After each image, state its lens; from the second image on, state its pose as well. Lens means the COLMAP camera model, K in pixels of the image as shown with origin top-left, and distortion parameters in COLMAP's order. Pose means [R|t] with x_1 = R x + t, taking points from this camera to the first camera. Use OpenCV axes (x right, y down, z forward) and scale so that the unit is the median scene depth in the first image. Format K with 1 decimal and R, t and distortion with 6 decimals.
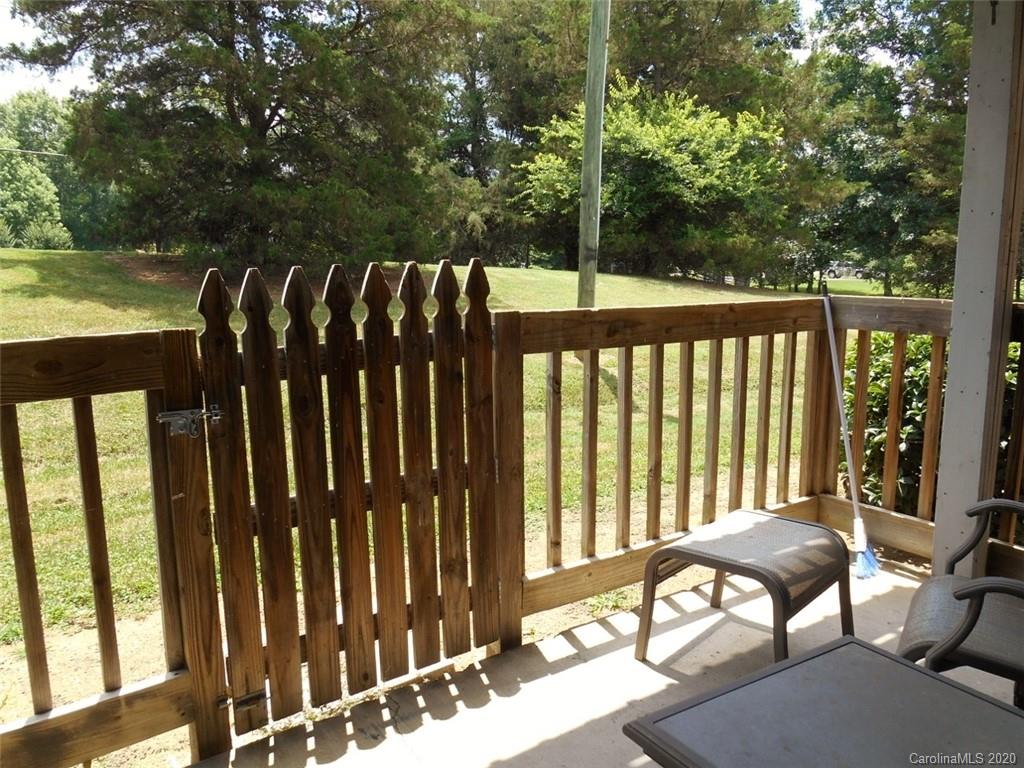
lens RADIAL K [[790.0, 0, 512.3], [0, 790.0, 385.6], [0, 0, 1]] dist [-0.030250, 0.014130]
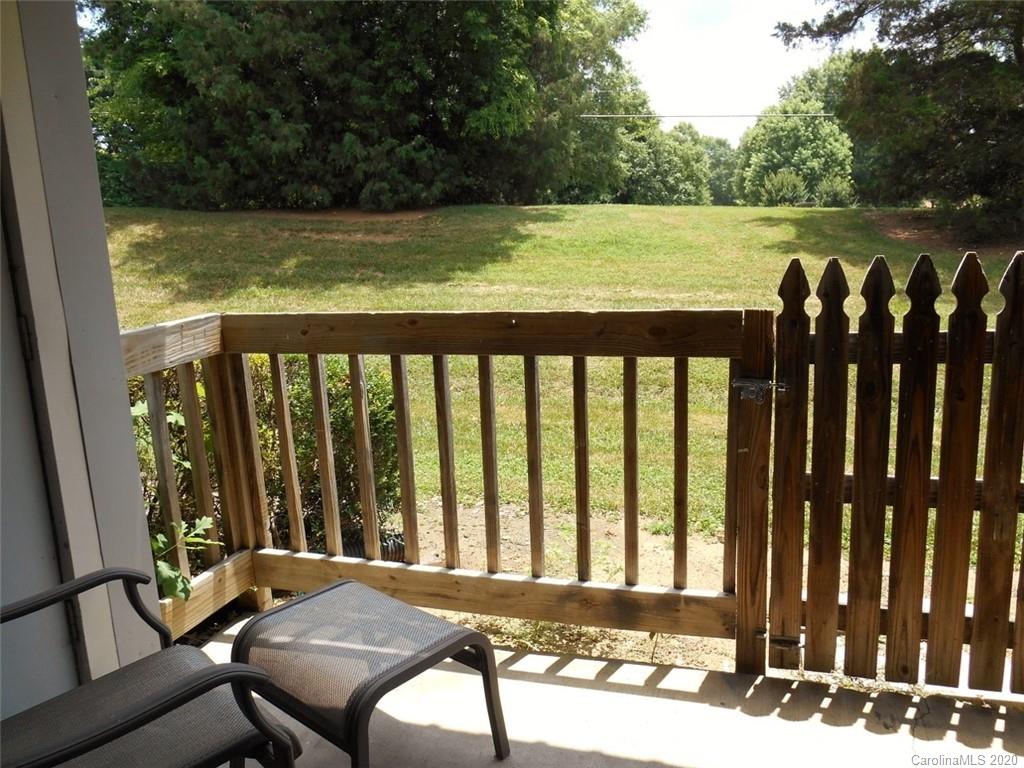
lens RADIAL K [[790.0, 0, 518.1], [0, 790.0, 383.1], [0, 0, 1]] dist [-0.030250, 0.014130]
pose [[0.605712, 0.151718, -0.781086, 0.238572], [-0.104309, 0.988322, 0.111082, -0.047119], [0.788817, 0.014191, 0.614464, 0.002629]]
